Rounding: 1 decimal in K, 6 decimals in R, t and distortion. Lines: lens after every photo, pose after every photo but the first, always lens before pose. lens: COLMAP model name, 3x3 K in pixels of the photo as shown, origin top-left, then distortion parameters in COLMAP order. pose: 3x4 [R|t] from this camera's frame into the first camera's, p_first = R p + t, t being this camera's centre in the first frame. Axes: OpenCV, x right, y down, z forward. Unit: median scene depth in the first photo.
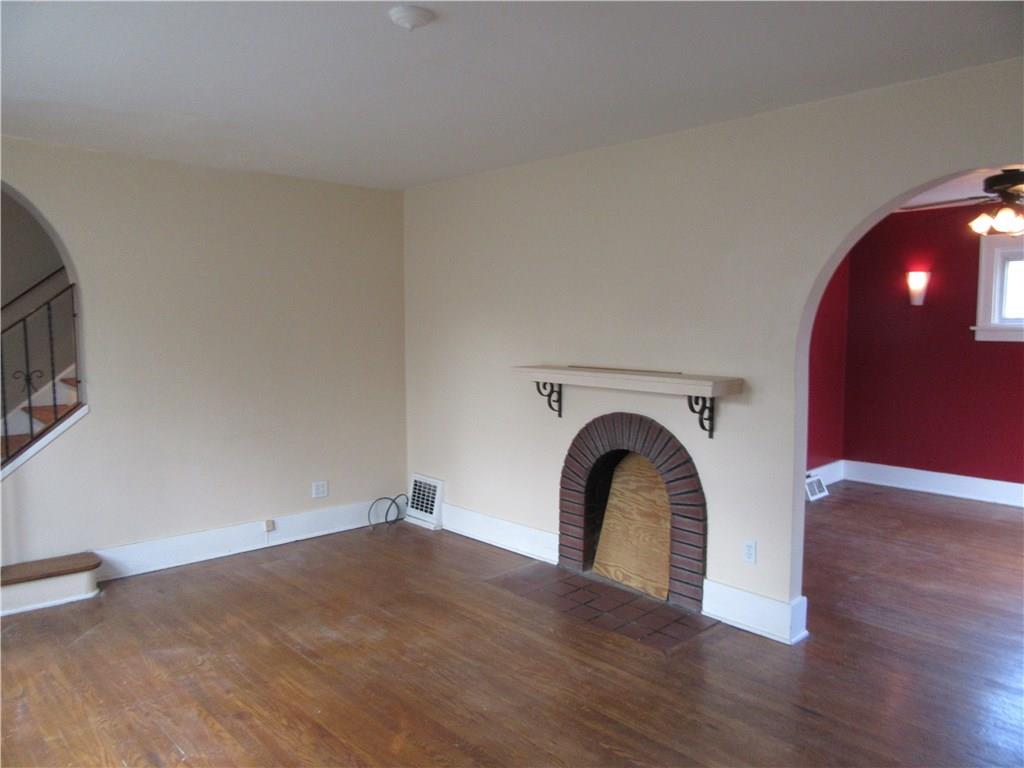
lens RADIAL K [[747.1, 0, 512.5], [0, 747.1, 381.7], [0, 0, 1]] dist [-0.009917, -0.000466]
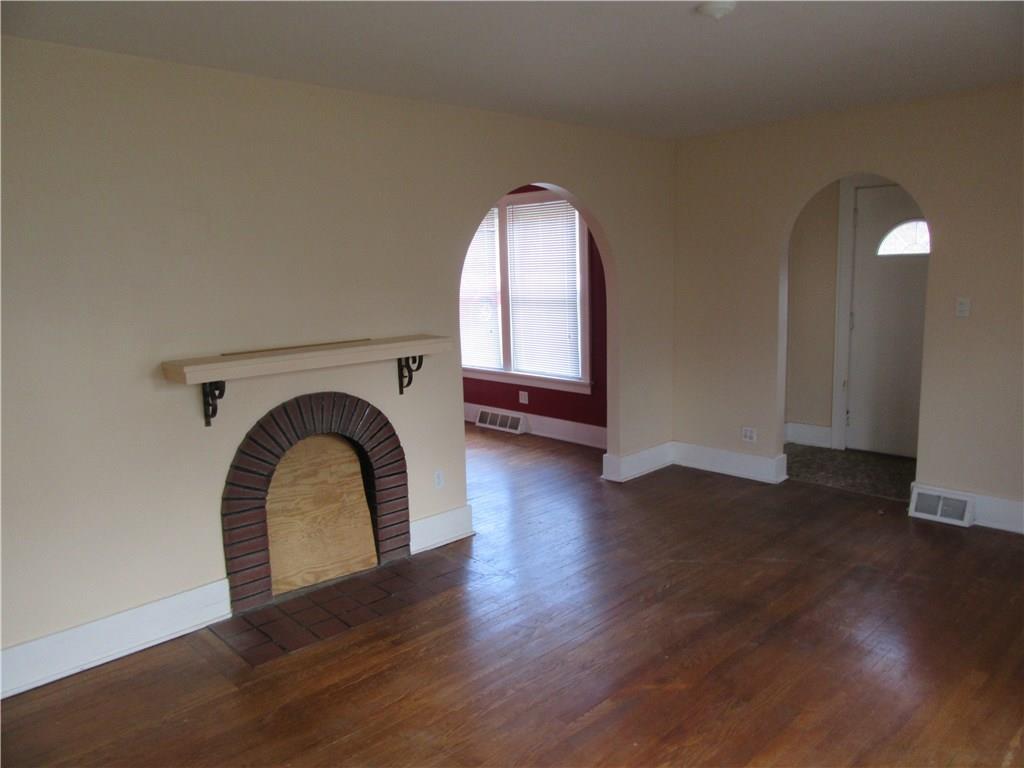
lens RADIAL K [[747.1, 0, 514.9], [0, 747.1, 382.2], [0, 0, 1]] dist [-0.009917, -0.000466]
pose [[-0.016574, -0.158092, 0.987285, -0.744980], [0.107752, 0.981388, 0.158956, -0.089419], [-0.994040, 0.109016, 0.000769, 0.774994]]
